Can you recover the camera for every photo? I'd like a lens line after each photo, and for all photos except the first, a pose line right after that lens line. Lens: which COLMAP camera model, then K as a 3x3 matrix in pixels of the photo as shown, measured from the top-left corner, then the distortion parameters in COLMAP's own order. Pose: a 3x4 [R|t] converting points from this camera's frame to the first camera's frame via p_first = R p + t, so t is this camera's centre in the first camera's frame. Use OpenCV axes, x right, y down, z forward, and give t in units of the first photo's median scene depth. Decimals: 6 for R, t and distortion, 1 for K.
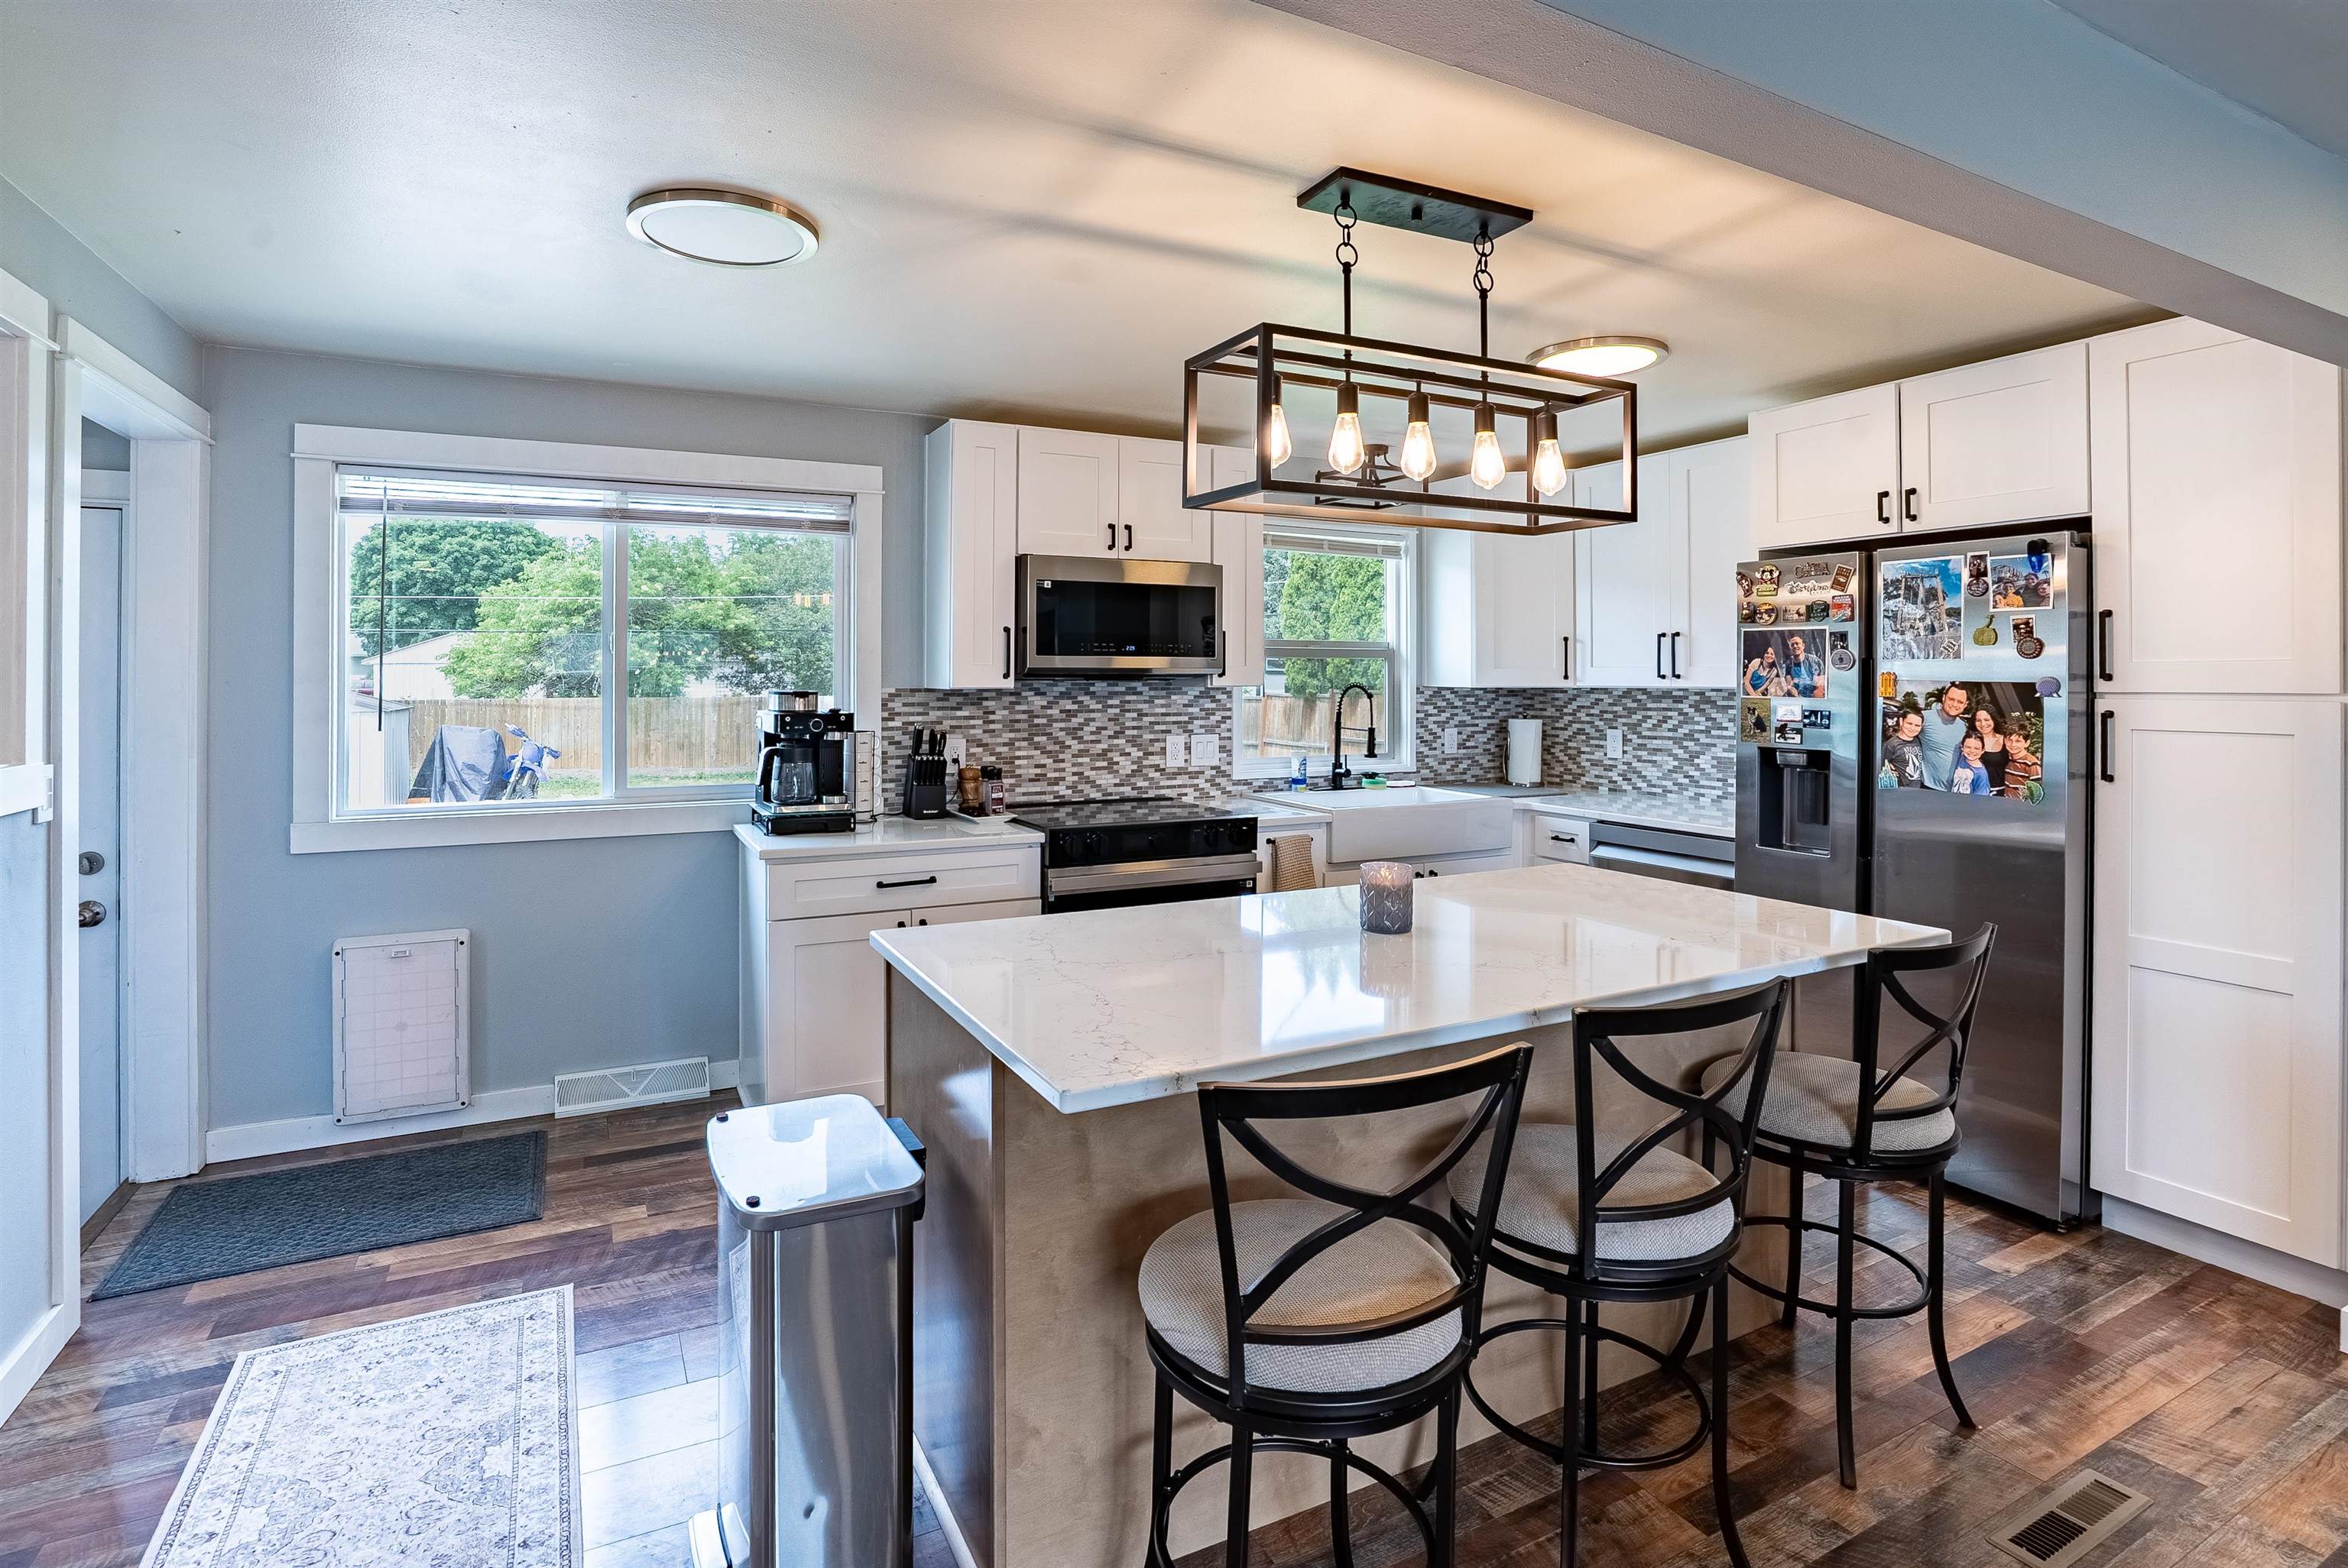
lens RADIAL K [[1135.1, 0, 1117.5], [0, 1135.1, 676.9], [0, 0, 1]] dist [-0.037795, 0.009935]
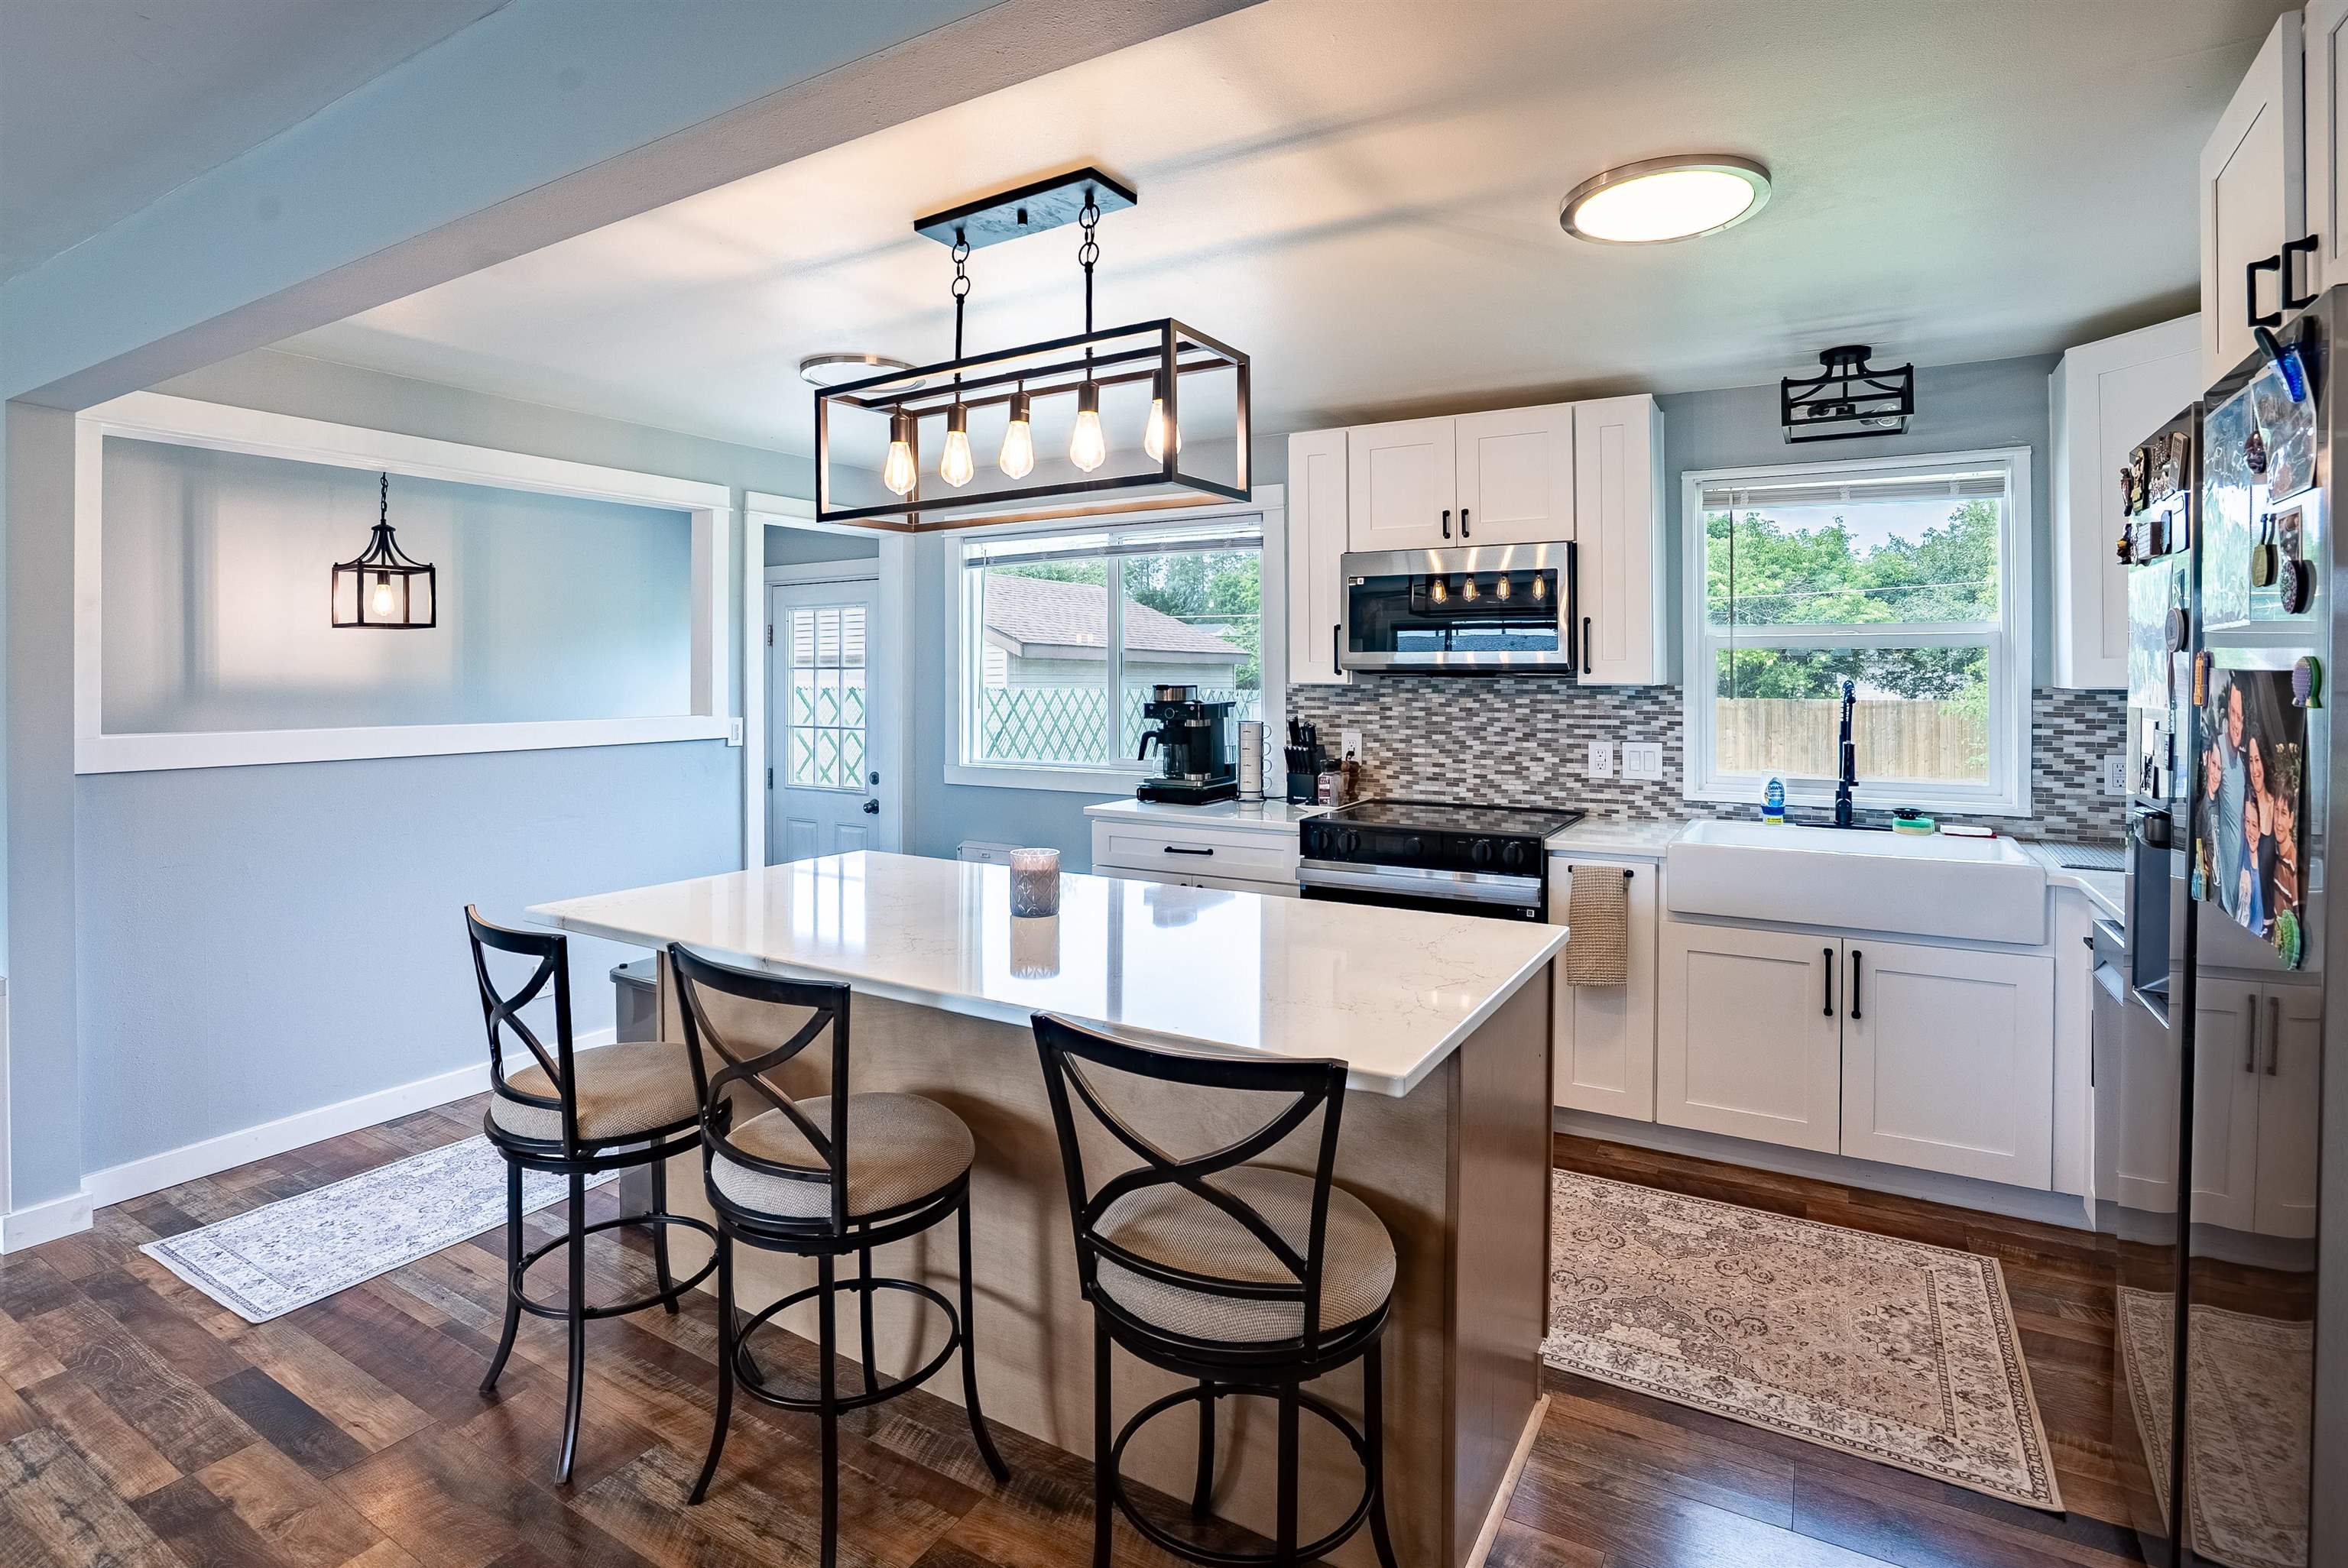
lens RADIAL K [[1135.1, 0, 1202.7], [0, 1135.1, 683.9], [0, 0, 1]] dist [-0.037795, 0.009935]
pose [[0.568516, 0.005607, -0.822653, 0.612443], [-0.001286, 0.999982, 0.005927, 0.003510], [0.822671, -0.002311, 0.568513, 0.279971]]
